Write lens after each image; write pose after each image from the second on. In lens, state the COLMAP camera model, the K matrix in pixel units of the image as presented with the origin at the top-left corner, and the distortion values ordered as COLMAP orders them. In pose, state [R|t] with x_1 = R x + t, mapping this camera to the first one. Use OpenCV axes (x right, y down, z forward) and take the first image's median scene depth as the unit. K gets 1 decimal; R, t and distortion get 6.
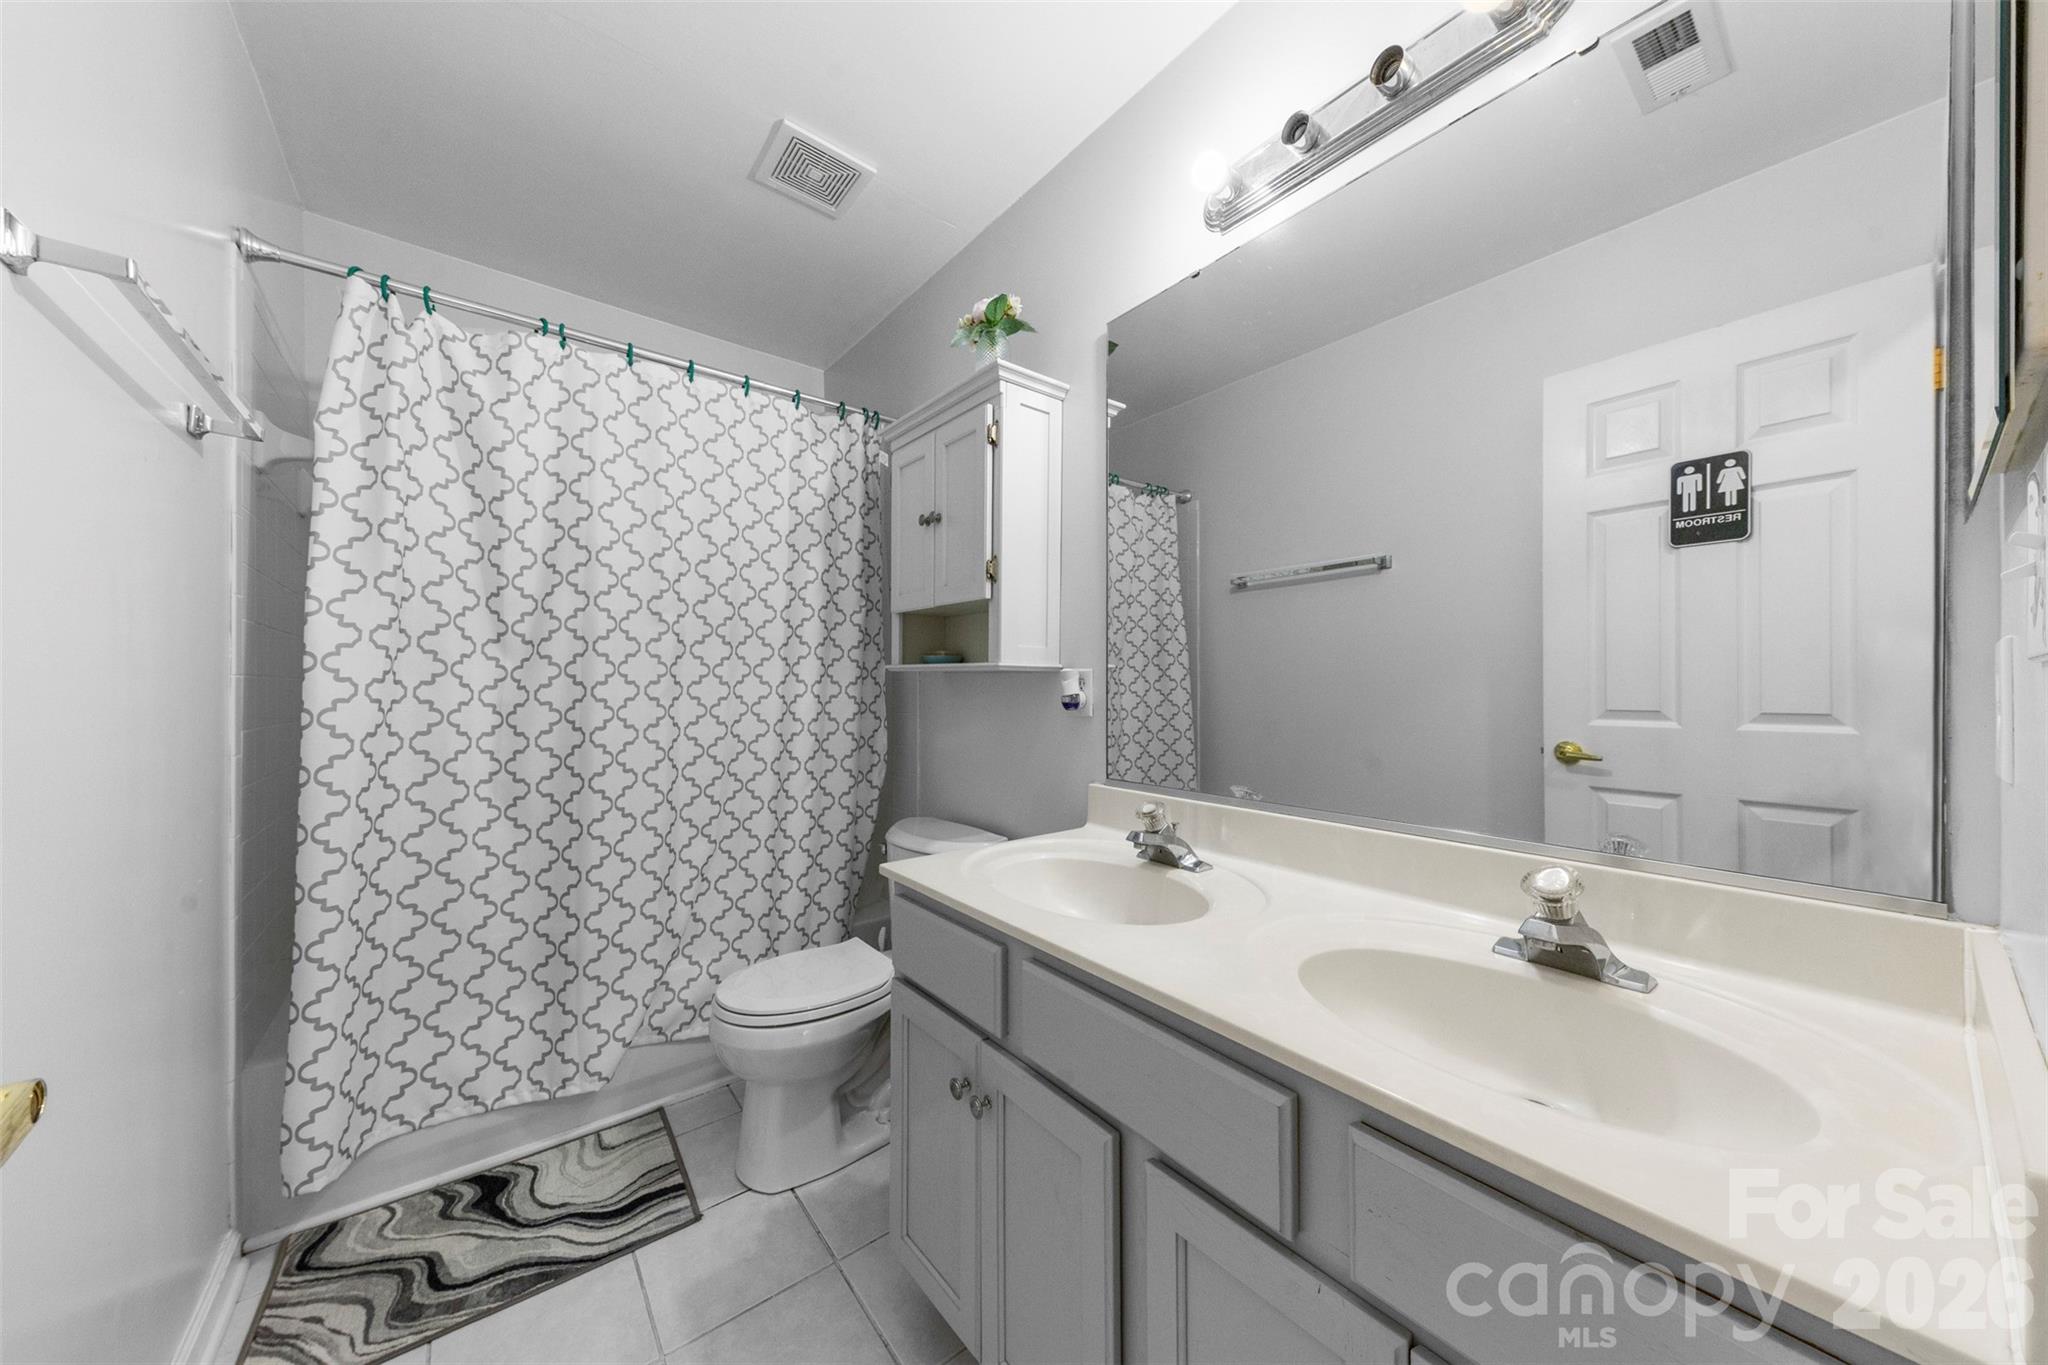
lens RADIAL K [[687.8, 0, 1021.5], [0, 687.8, 684.6], [0, 0, 1]] dist [0.015362, -0.000389]
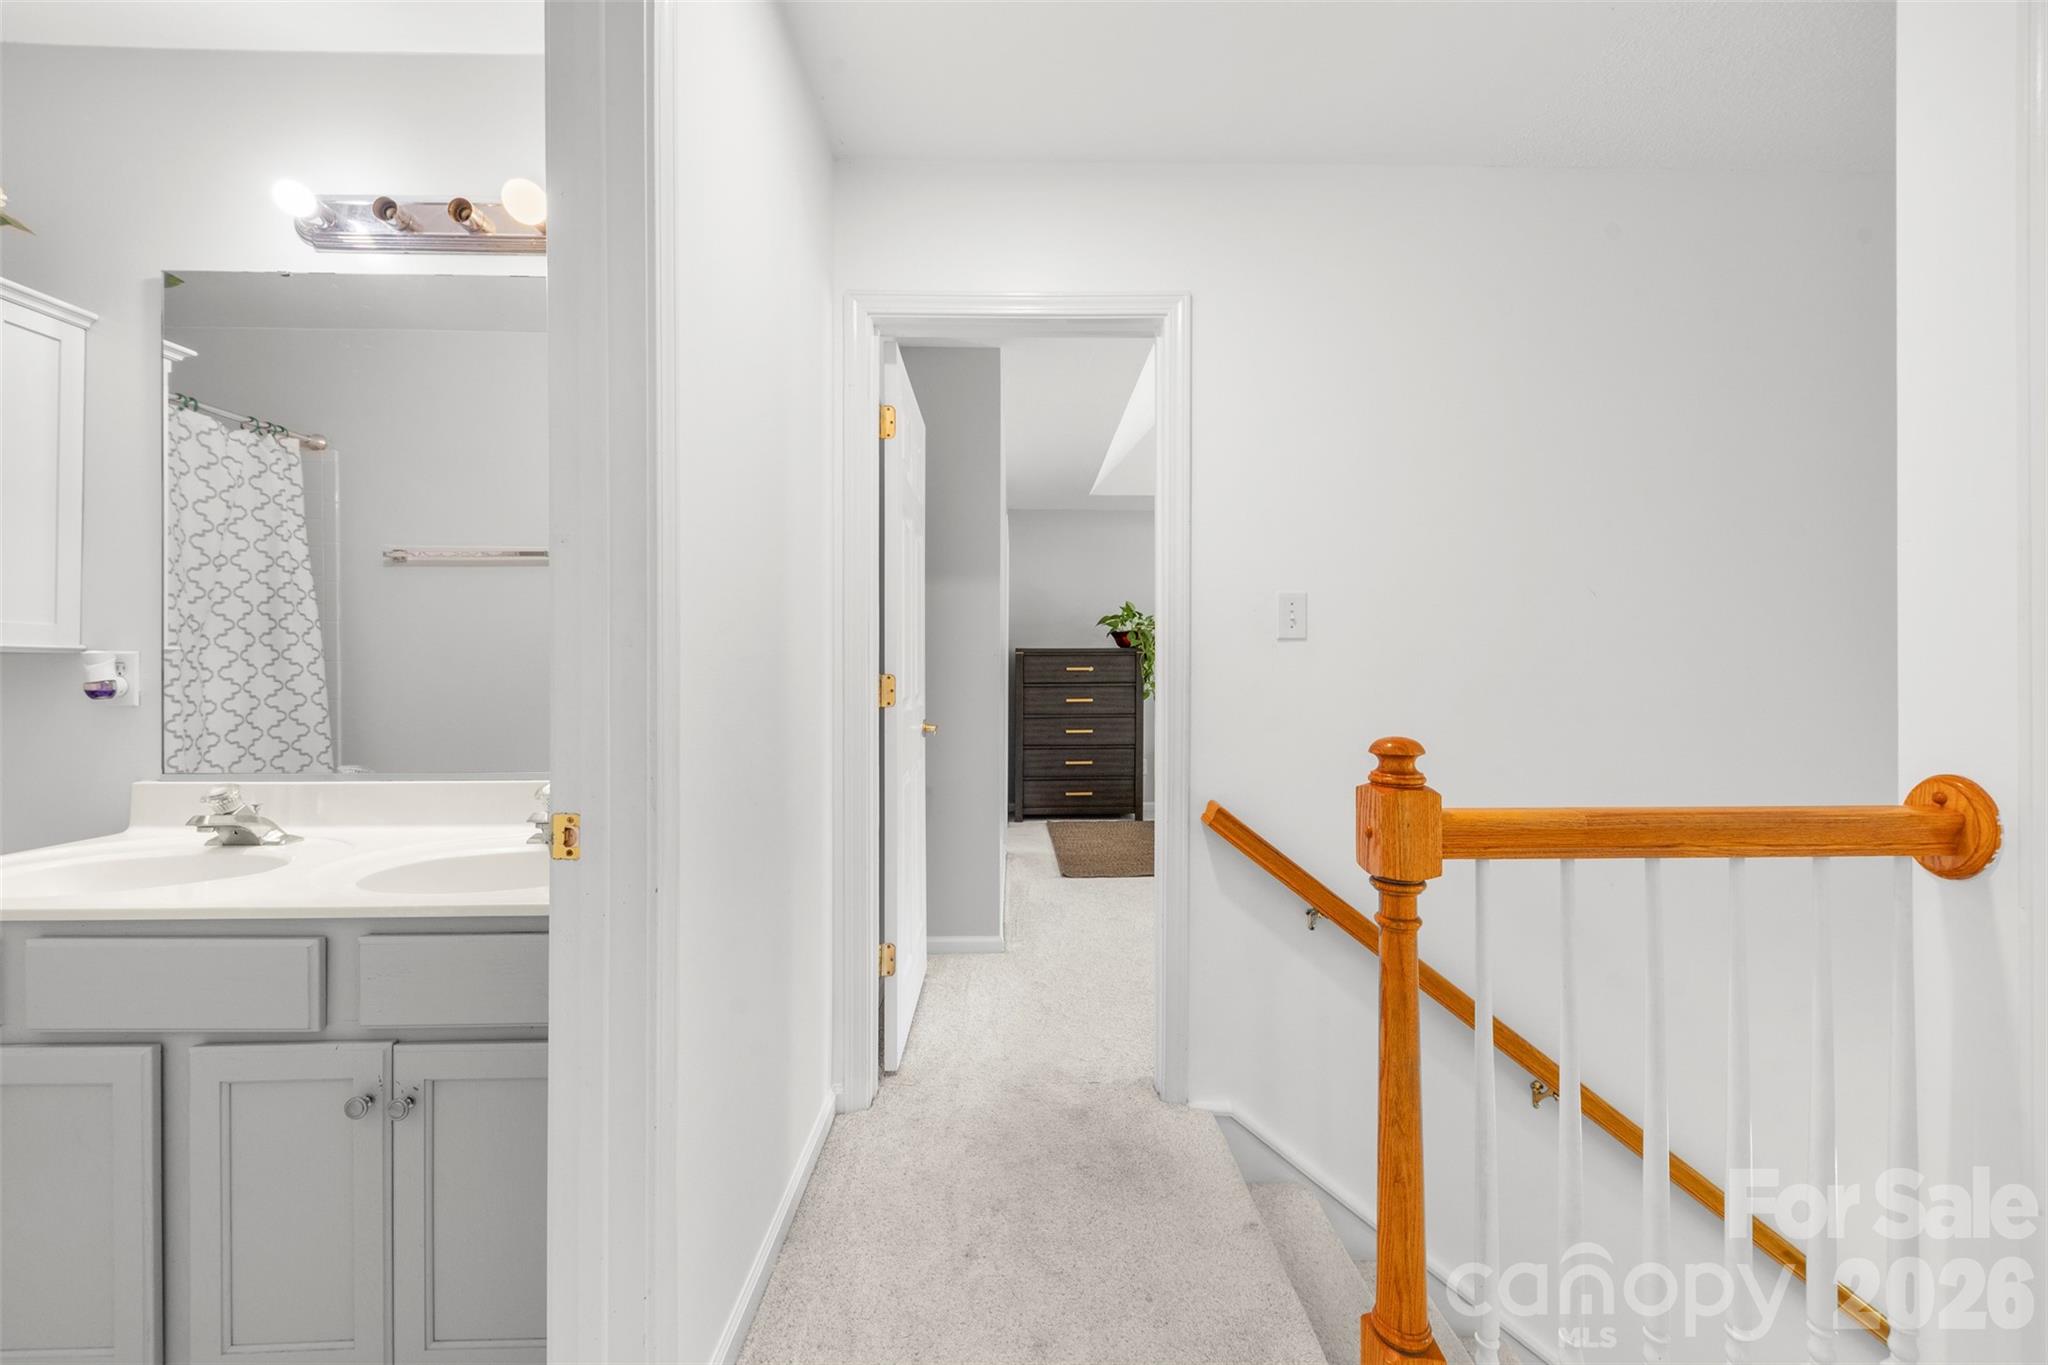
lens RADIAL K [[786.9, 0, 1027.7], [0, 786.9, 670.5], [0, 0, 1]] dist [0.018006, -0.004786]
pose [[0.598992, 0.000534, 0.800755, -0.042385], [-0.001619, 0.999999, 0.000544, -0.001289], [-0.800753, -0.001622, 0.598992, -0.649951]]
